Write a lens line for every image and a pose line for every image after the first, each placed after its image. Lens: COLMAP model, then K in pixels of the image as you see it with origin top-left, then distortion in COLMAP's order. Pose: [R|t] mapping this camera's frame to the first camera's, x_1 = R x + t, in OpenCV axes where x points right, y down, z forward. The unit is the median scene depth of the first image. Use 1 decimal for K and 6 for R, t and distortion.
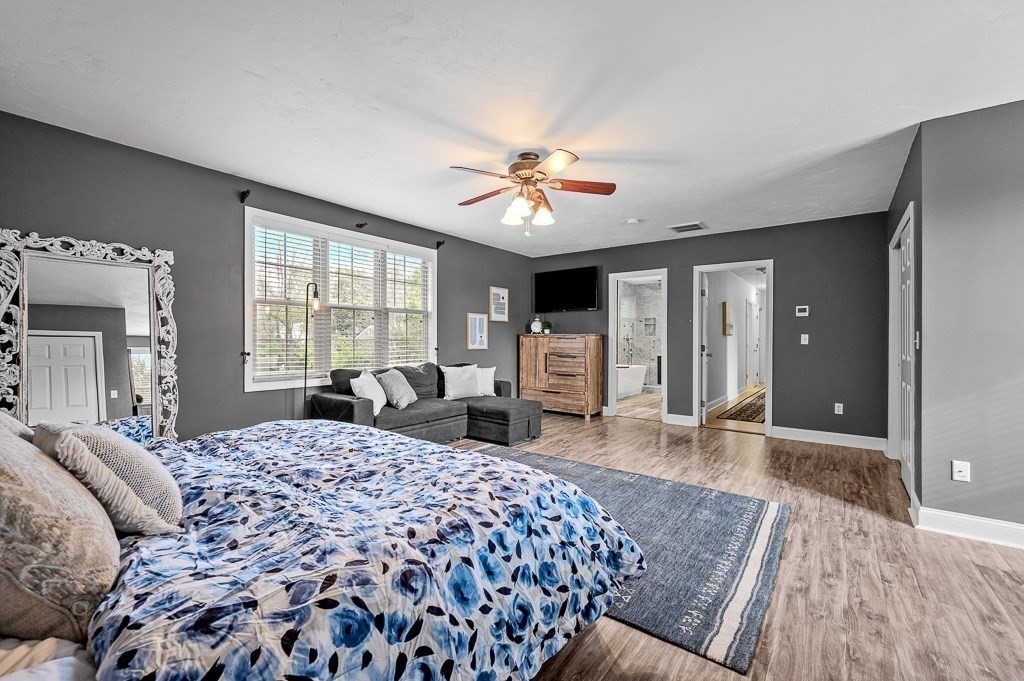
lens RADIAL K [[424.9, 0, 512.0], [0, 424.9, 340.5], [0, 0, 1]] dist [-0.000987, -0.000096]
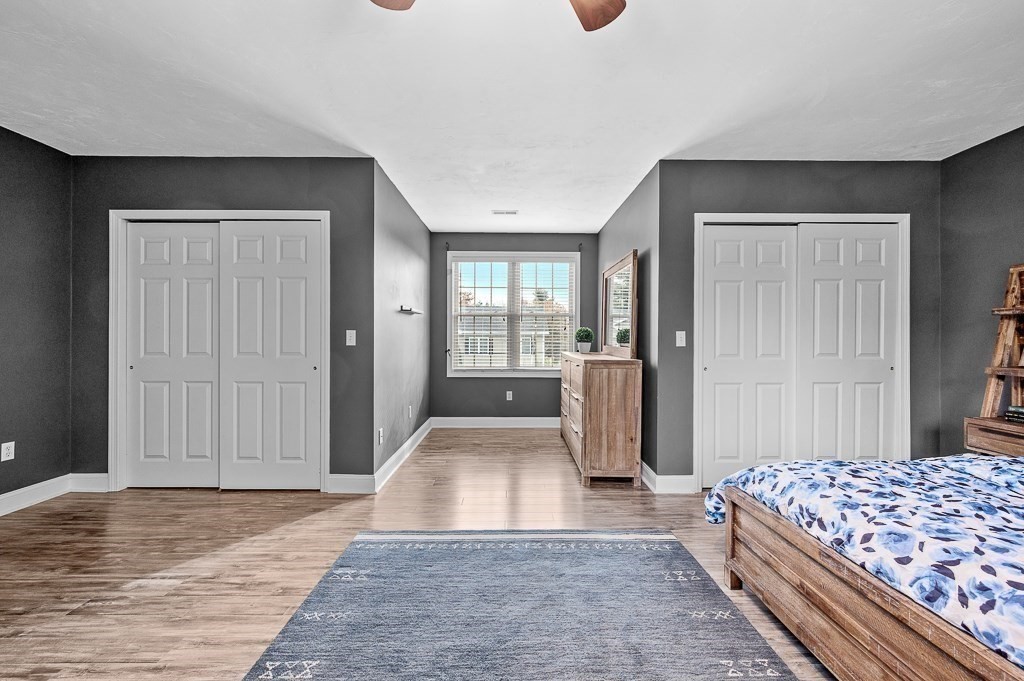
lens RADIAL K [[424.9, 0, 512.0], [0, 424.9, 340.5], [0, 0, 1]] dist [-0.000987, -0.000096]
pose [[-0.615657, -0.011146, 0.787935, -0.191279], [-0.007024, 0.999938, 0.008656, -0.006639], [-0.787983, -0.000205, -0.615697, 1.157739]]
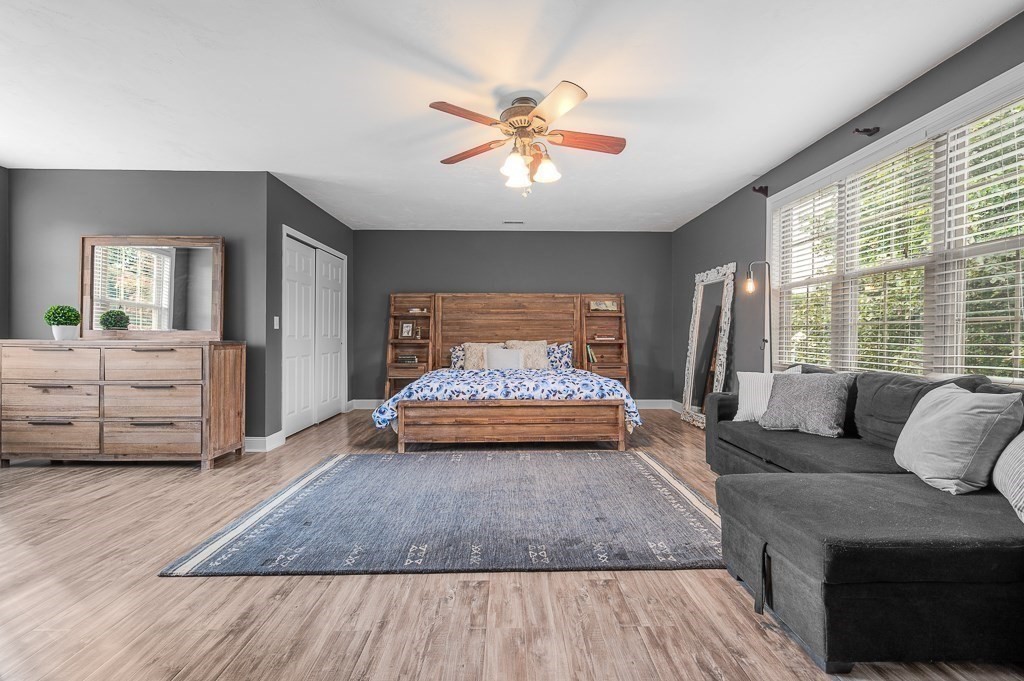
lens RADIAL K [[424.9, 0, 512.0], [0, 424.9, 340.5], [0, 0, 1]] dist [-0.000987, -0.000096]
pose [[-0.787481, -0.003449, -0.616329, 0.566361], [-0.008062, 0.999956, 0.004706, 0.035613], [0.616286, 0.008674, -0.787474, 1.625465]]
